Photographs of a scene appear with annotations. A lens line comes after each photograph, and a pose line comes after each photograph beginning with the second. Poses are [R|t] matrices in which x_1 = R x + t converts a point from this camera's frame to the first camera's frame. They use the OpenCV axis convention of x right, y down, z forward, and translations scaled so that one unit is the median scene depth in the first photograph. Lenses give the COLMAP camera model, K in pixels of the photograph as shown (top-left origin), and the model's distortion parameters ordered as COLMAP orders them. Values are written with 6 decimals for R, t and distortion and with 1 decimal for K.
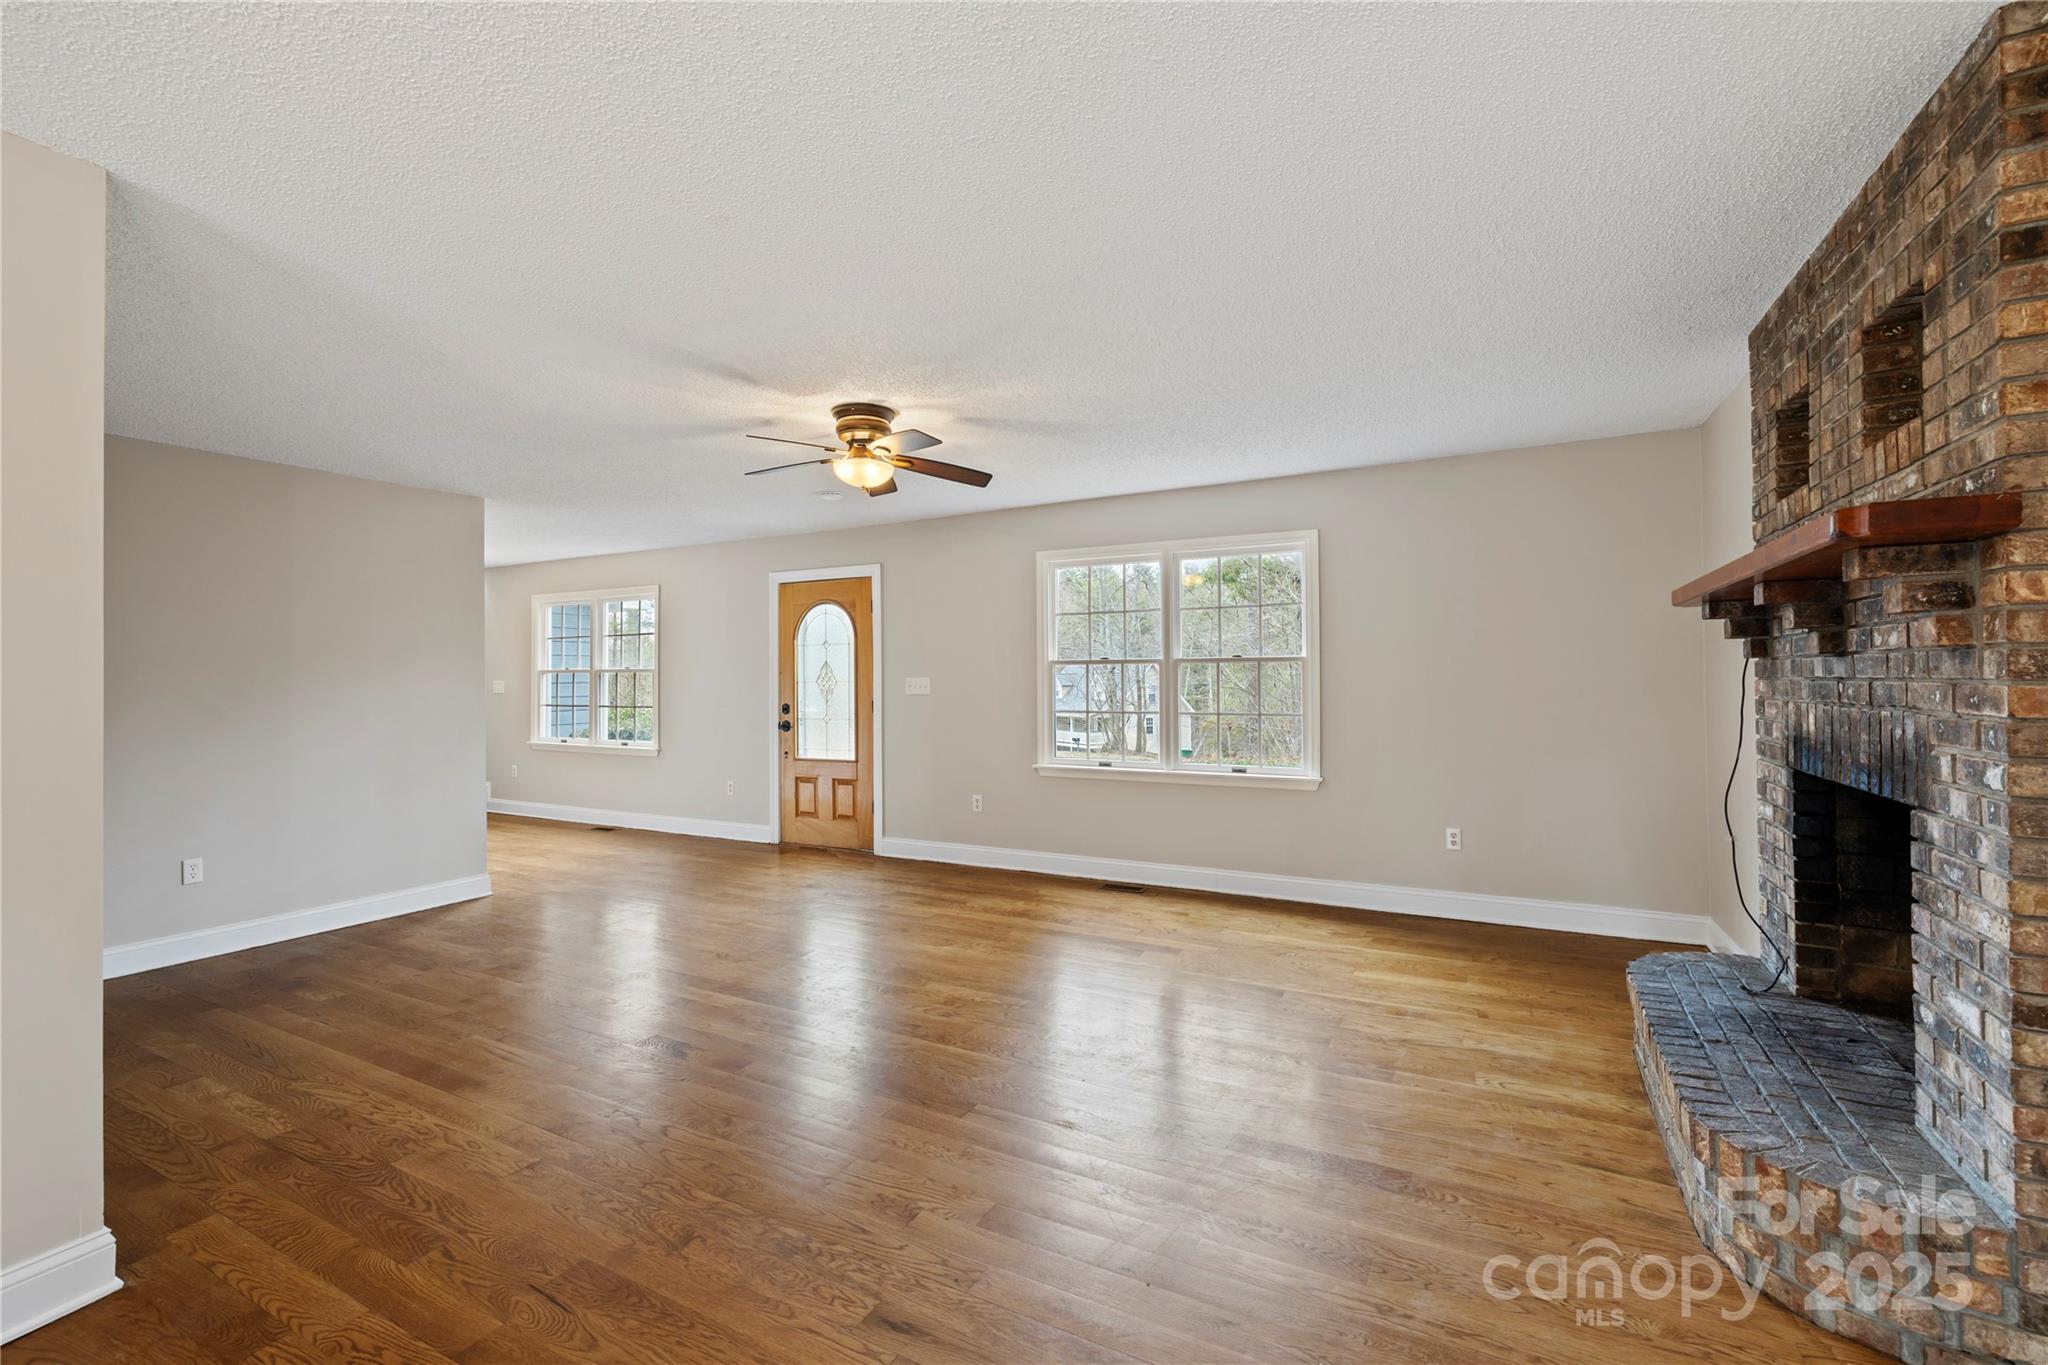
lens RADIAL K [[871.5, 0, 1019.1], [0, 871.5, 671.8], [0, 0, 1]] dist [-0.000407, -0.000072]
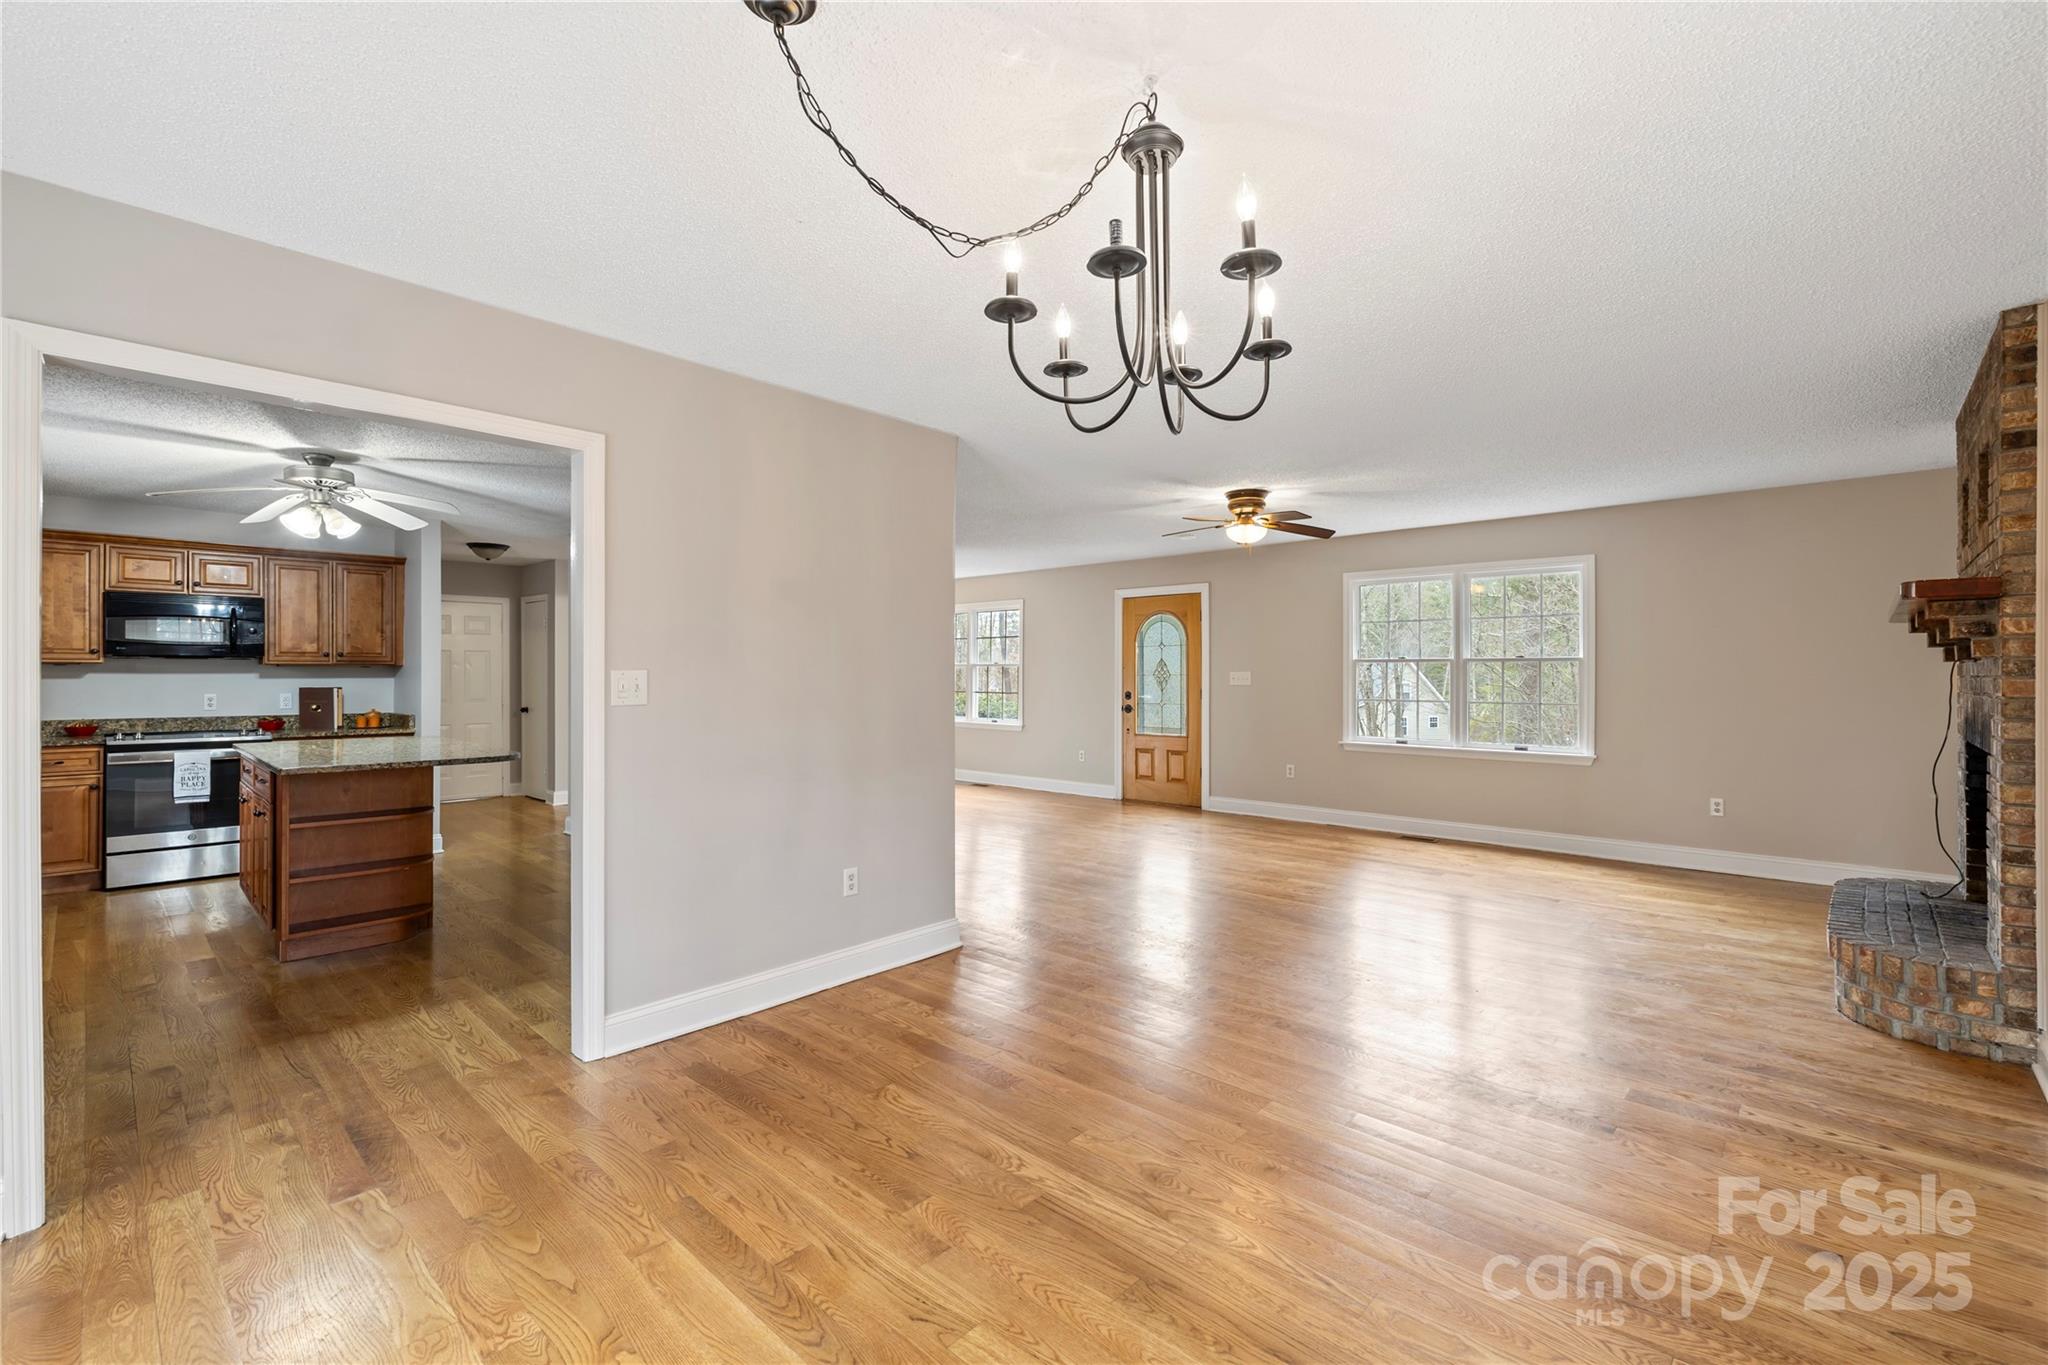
lens RADIAL K [[878.8, 0, 1020.4], [0, 878.8, 672.5], [0, 0, 1]] dist [0.002546, 0.000516]
pose [[0.966472, 0.008267, -0.256640, -0.124692], [-0.006671, 0.999953, 0.007086, 0.000618], [0.256686, -0.005136, 0.966481, -0.422480]]
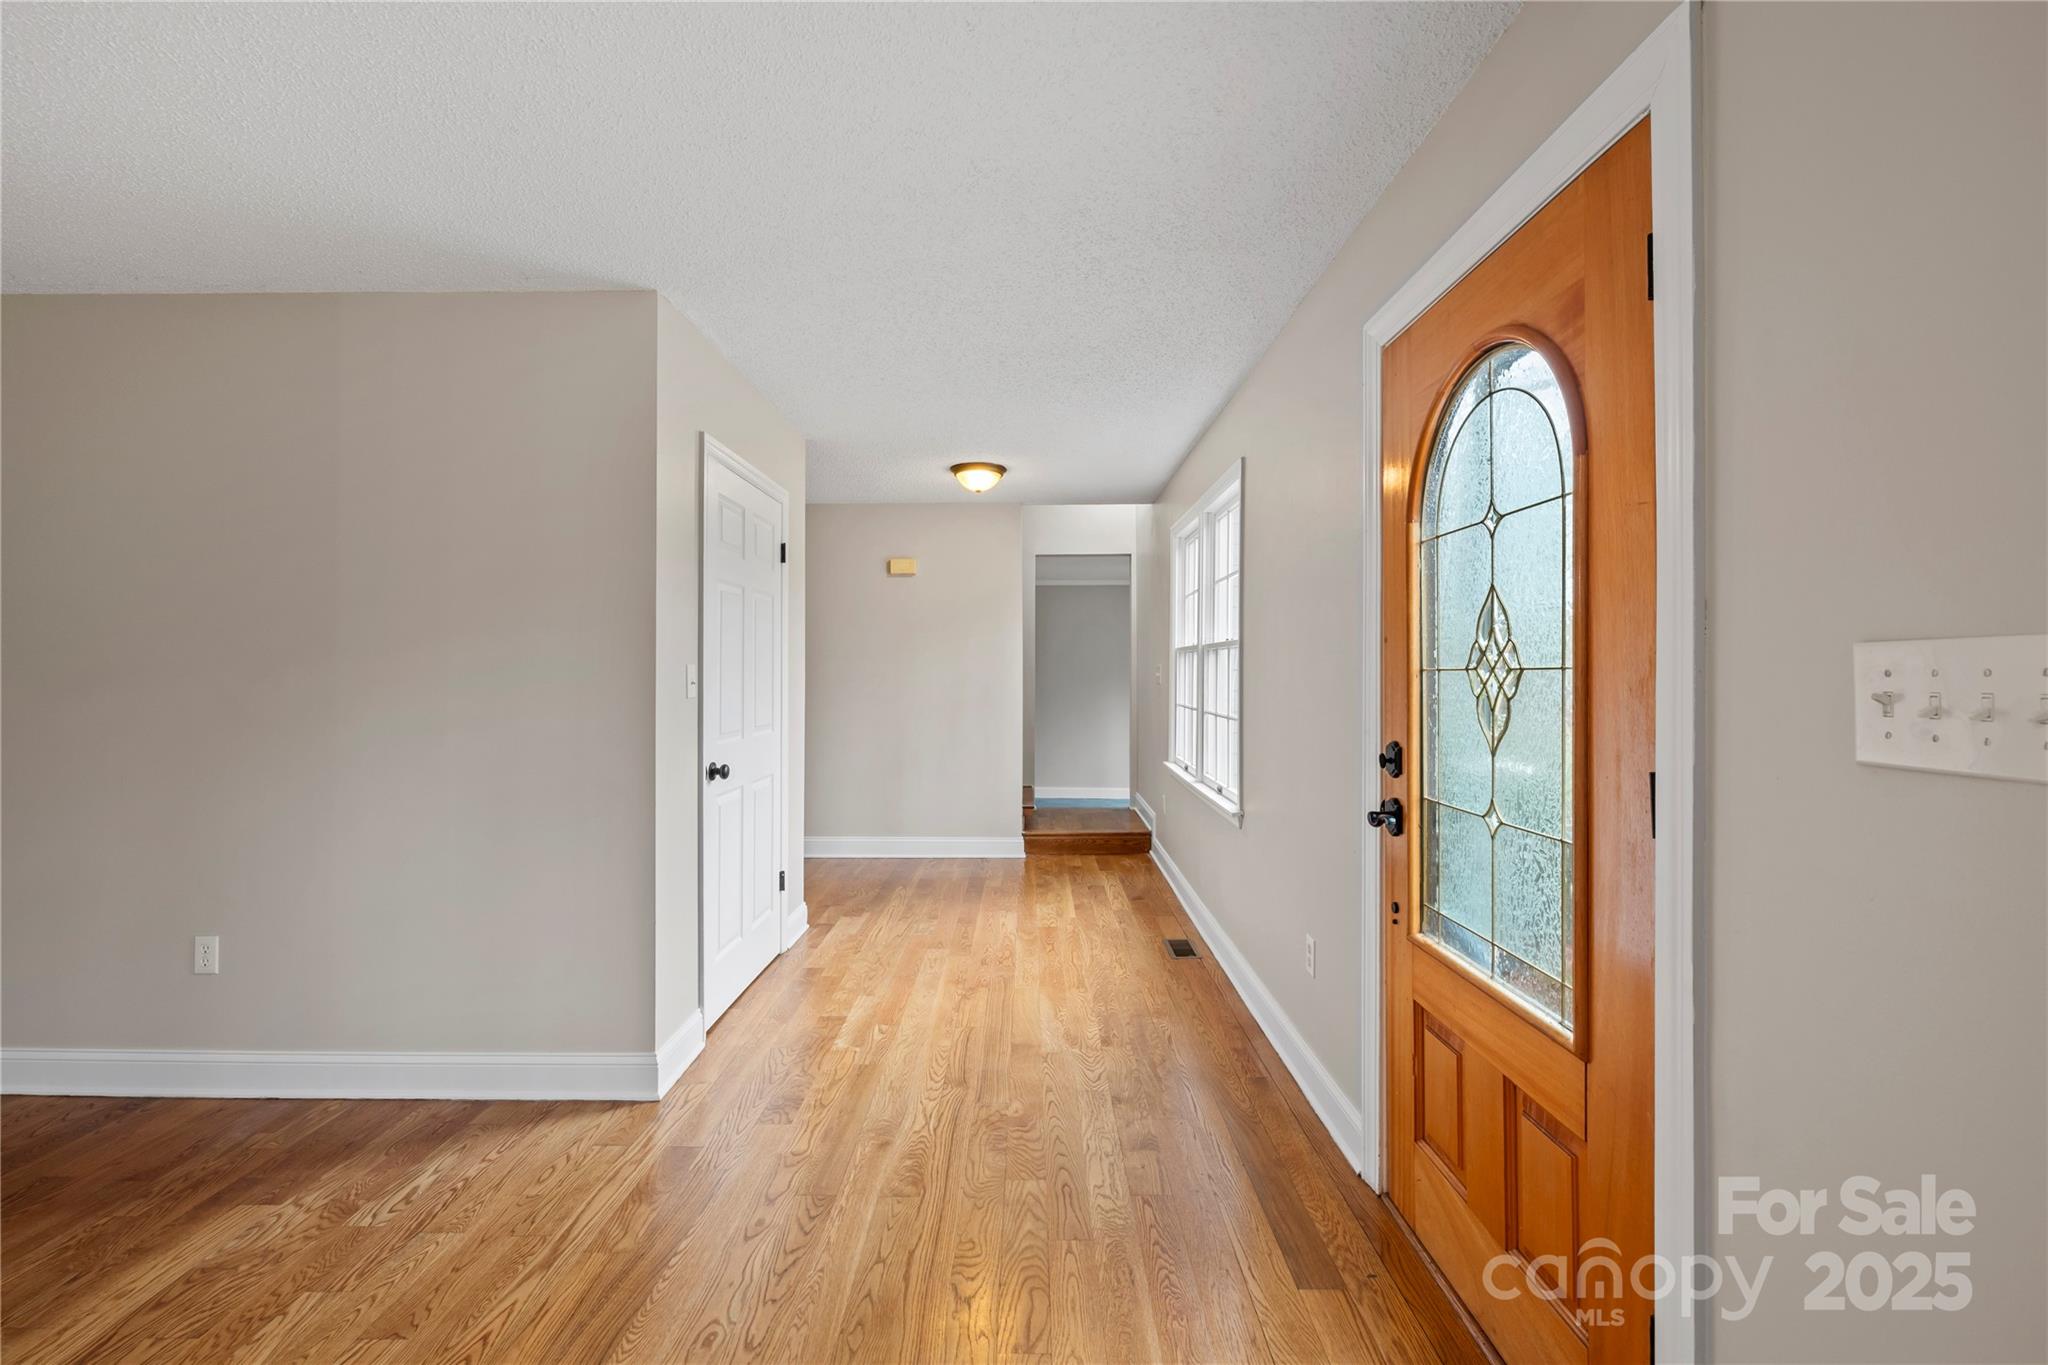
lens RADIAL K [[878.8, 0, 1020.4], [0, 878.8, 672.5], [0, 0, 1]] dist [0.002546, 0.000516]
pose [[0.460878, 0.009226, -0.887415, -0.082523], [0.001674, 0.999935, 0.011266, 0.012664], [0.887462, -0.006678, 0.460833, 1.057284]]
